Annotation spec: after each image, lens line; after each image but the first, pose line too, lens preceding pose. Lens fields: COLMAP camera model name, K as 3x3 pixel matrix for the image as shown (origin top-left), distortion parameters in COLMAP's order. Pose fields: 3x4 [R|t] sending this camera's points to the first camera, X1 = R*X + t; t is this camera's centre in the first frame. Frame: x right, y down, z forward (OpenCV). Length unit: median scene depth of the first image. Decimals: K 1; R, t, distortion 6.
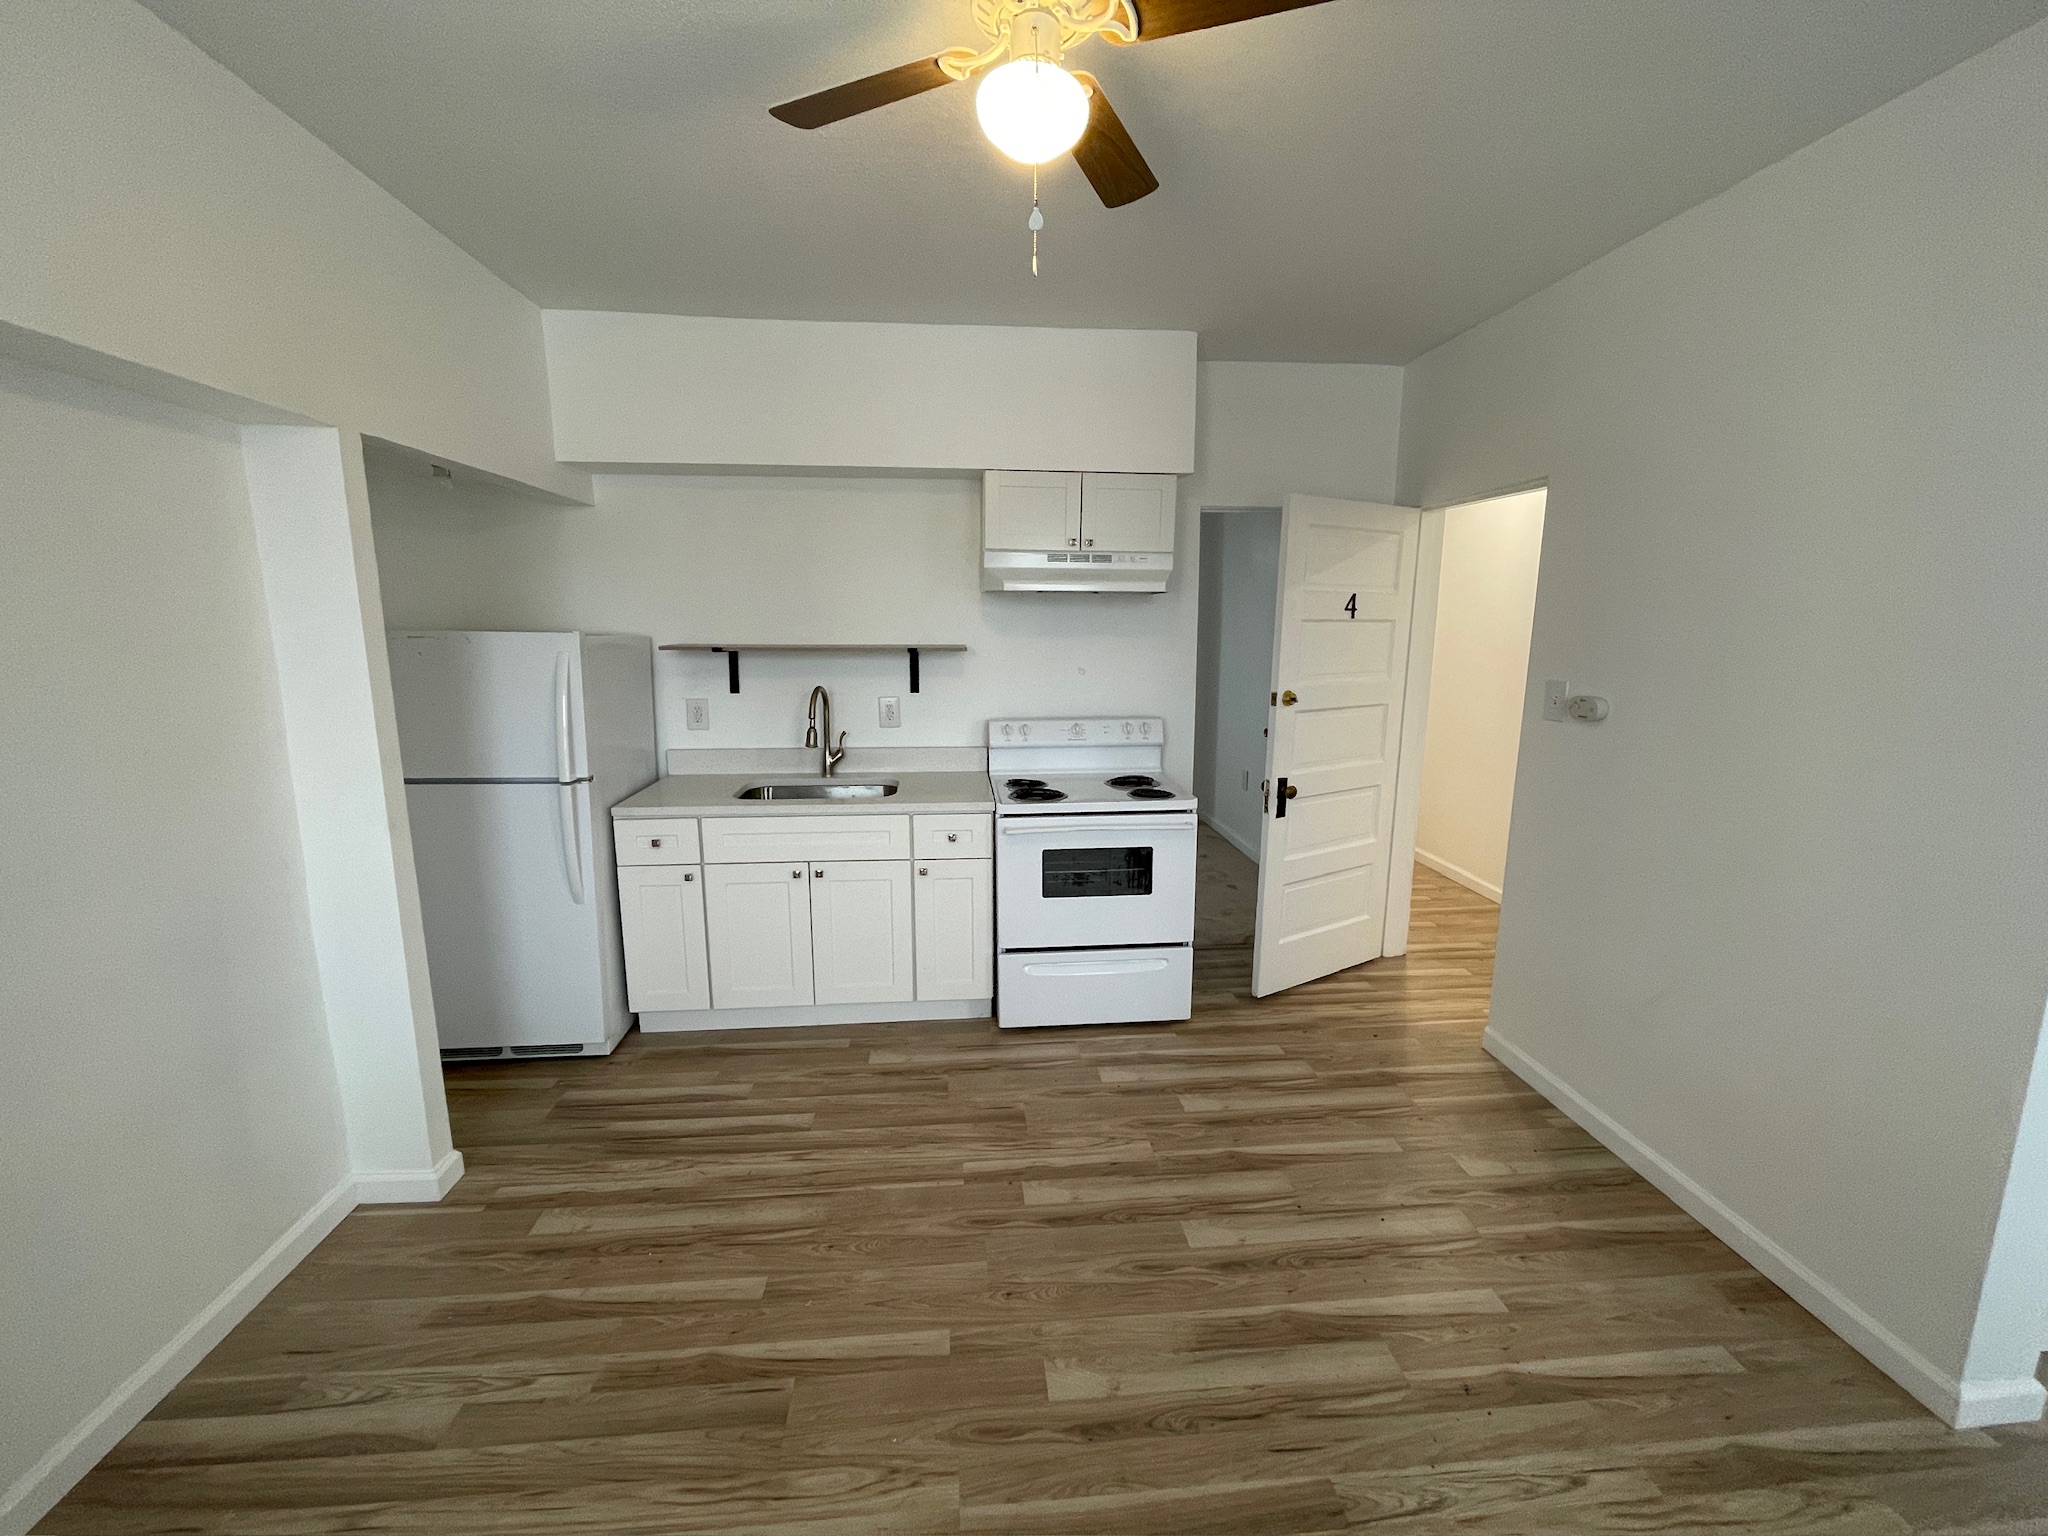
lens RADIAL K [[829.0, 0, 1024.0], [0, 829.0, 768.0], [0, 0, 1]] dist [-0.003996, 0.000147]
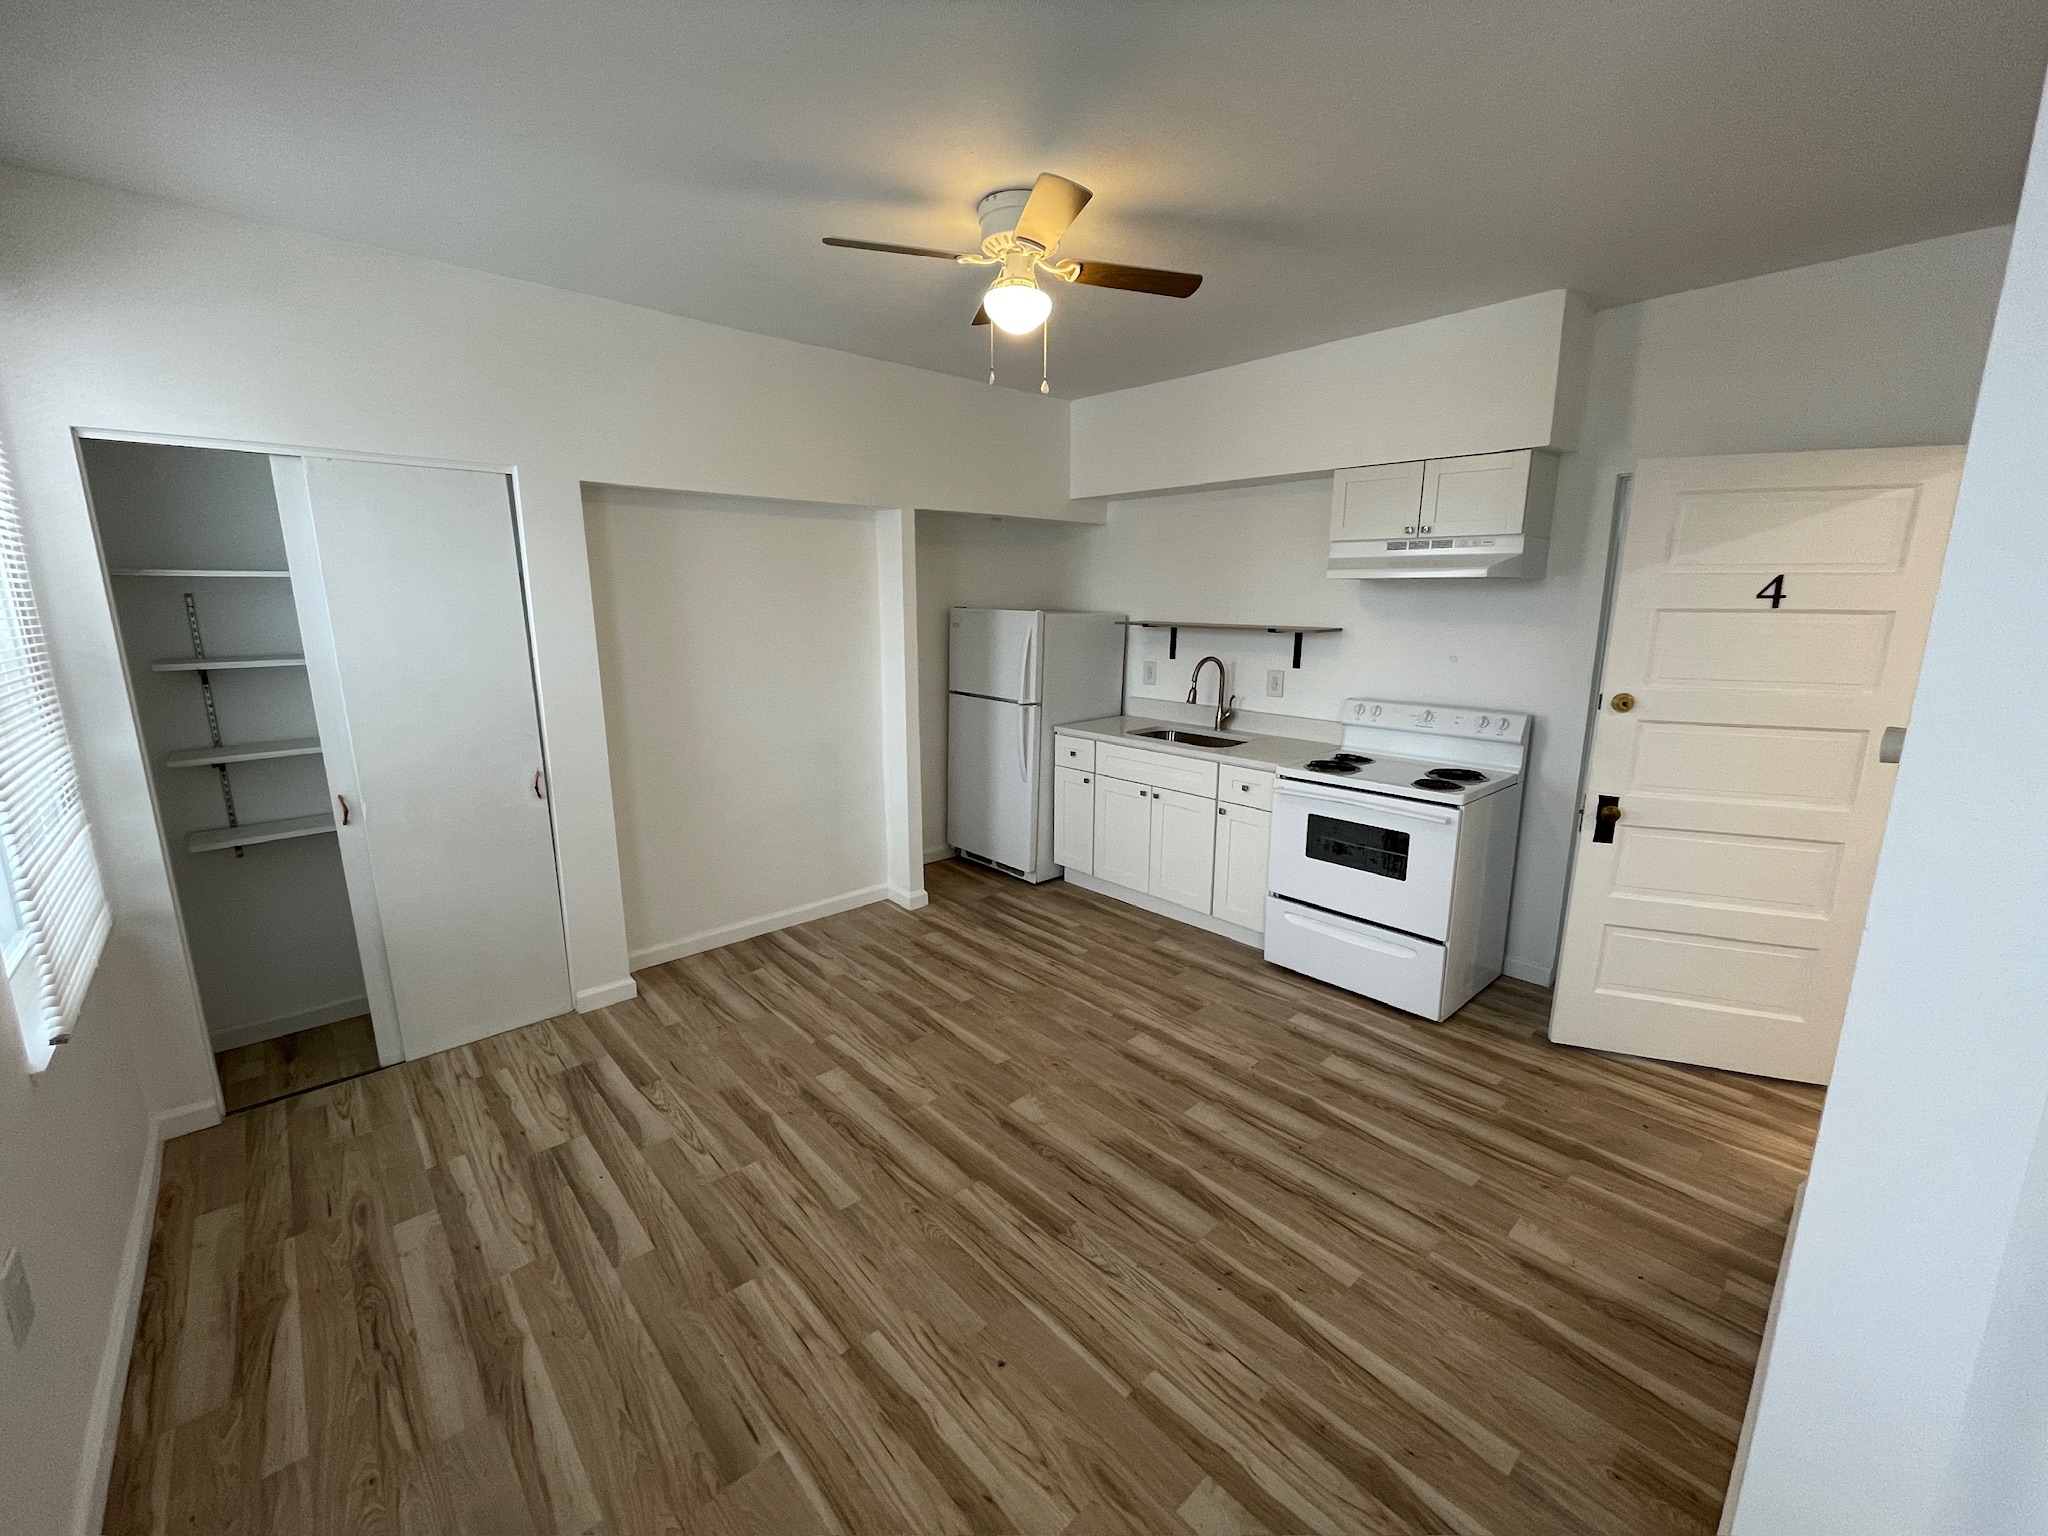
lens RADIAL K [[829.0, 0, 1024.0], [0, 829.0, 768.0], [0, 0, 1]] dist [-0.003996, 0.000147]
pose [[0.604274, 0.162066, -0.780120, 0.703245], [-0.143646, 0.985211, 0.093406, -0.010860], [0.783721, 0.055618, 0.618618, 0.007932]]
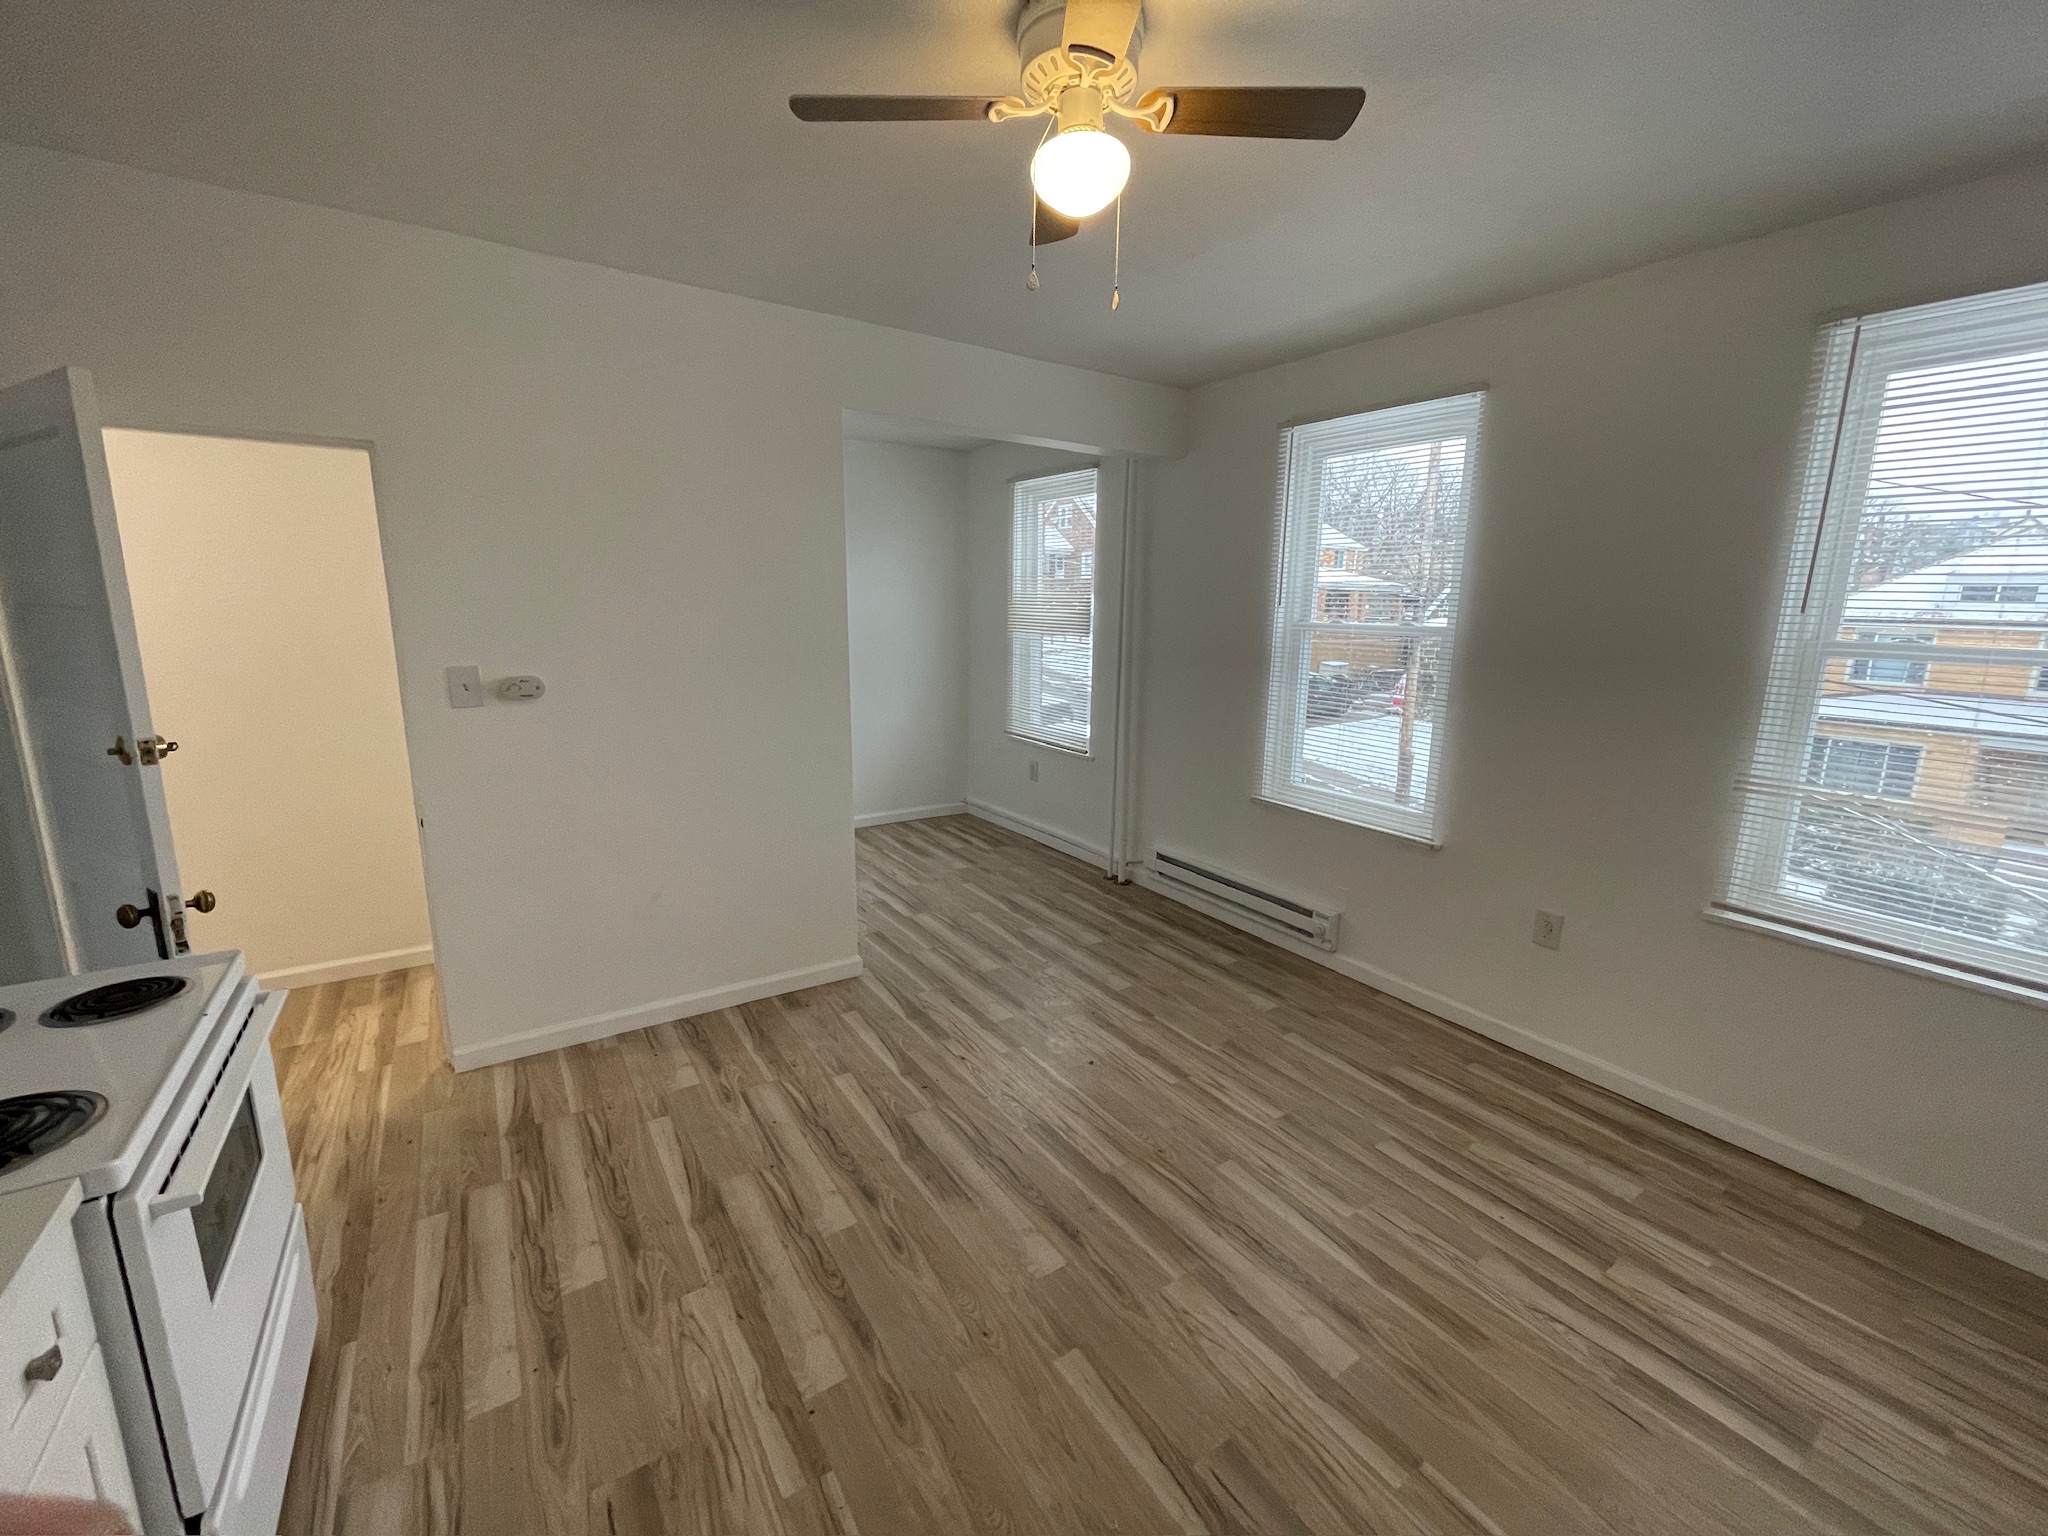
lens RADIAL K [[829.0, 0, 1024.0], [0, 829.0, 768.0], [0, 0, 1]] dist [-0.003996, 0.000147]
pose [[-0.480568, -0.182720, 0.857711, -0.506856], [0.141226, 0.949162, 0.281330, -0.163858], [-0.865511, 0.256330, -0.430332, 0.833038]]
